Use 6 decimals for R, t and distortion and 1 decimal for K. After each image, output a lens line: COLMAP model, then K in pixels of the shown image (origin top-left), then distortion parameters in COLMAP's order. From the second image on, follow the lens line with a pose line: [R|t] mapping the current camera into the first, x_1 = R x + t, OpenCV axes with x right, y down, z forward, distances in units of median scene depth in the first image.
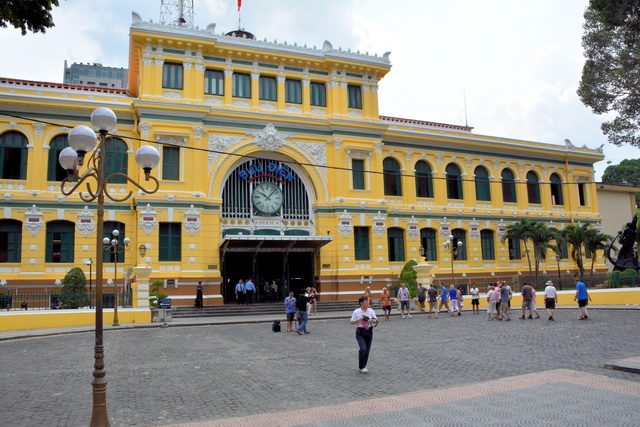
lens RADIAL K [[516.5, 0, 320.0], [0, 516.5, 213.5], [0, 0, 1]] dist [-0.184434, 0.206964]
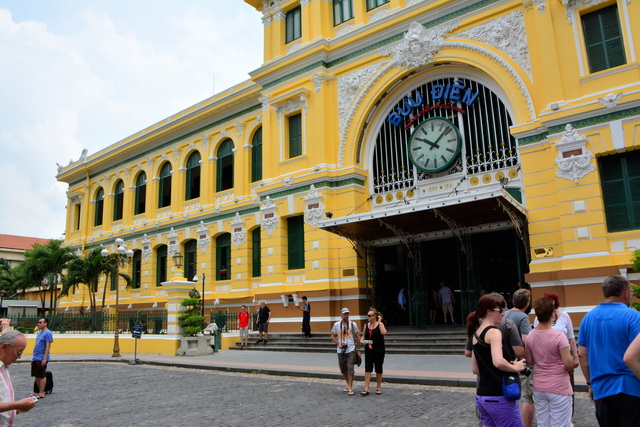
lens RADIAL K [[516.5, 0, 320.0], [0, 516.5, 213.5], [0, 0, 1]] dist [-0.184434, 0.206964]
pose [[0.475447, -0.157209, -0.865584, 0.322513], [0.146677, 0.984298, -0.098203, 0.083321], [0.867431, -0.080271, 0.491040, 0.608947]]
